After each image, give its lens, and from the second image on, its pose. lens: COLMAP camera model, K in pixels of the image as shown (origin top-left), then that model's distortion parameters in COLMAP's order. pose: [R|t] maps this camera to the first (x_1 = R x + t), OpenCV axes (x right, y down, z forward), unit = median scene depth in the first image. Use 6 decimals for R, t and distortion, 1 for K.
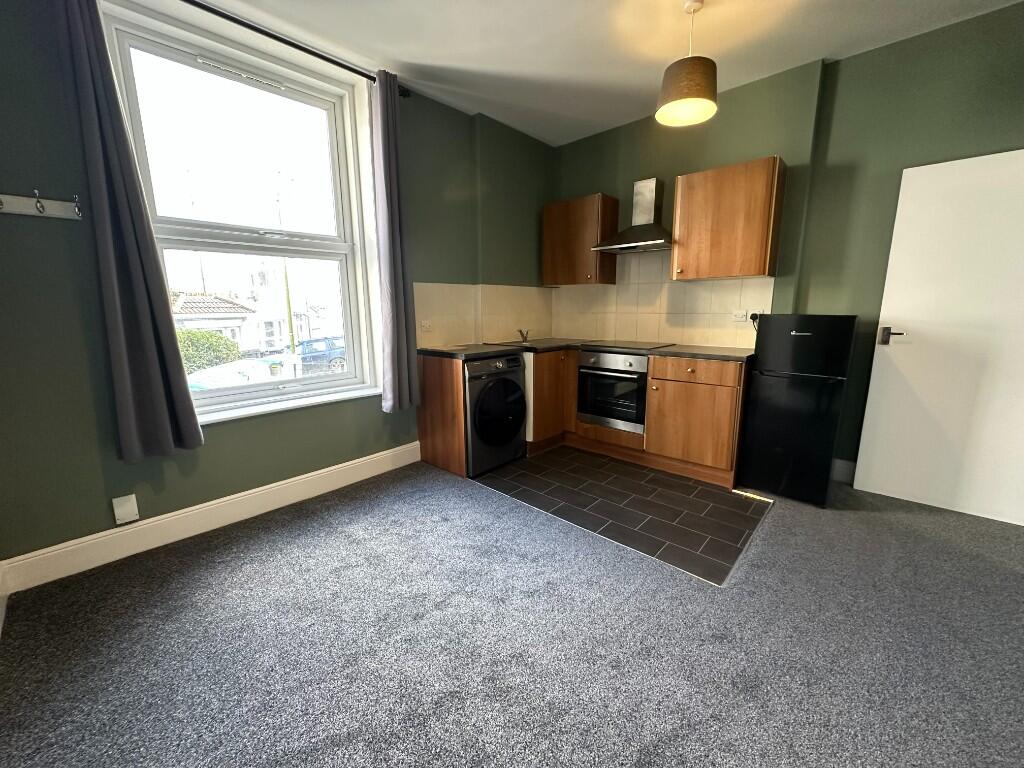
lens RADIAL K [[408.9, 0, 514.1], [0, 408.9, 383.5], [0, 0, 1]] dist [0.000440, -0.000001]
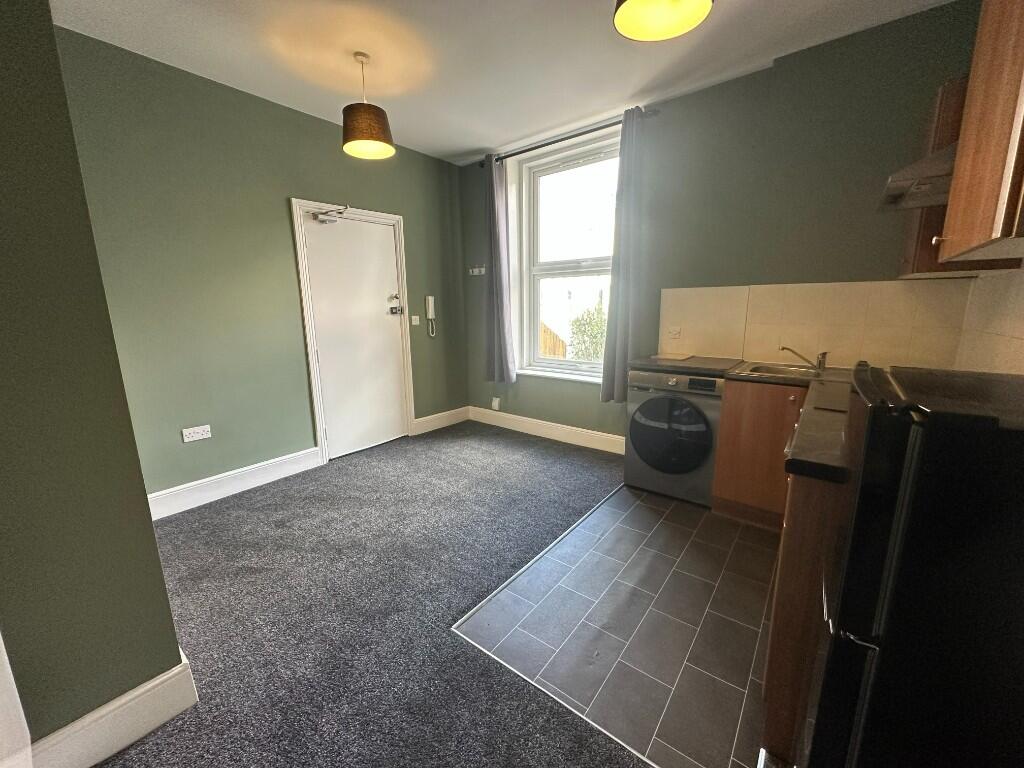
lens RADIAL K [[408.9, 0, 513.3], [0, 408.9, 386.5], [0, 0, 1]] dist [0.000440, -0.000001]
pose [[0.073324, 0.199957, -0.977057, 0.950926], [-0.176003, 0.966912, 0.184672, -0.164479], [0.981655, 0.158424, 0.106091, 0.687314]]
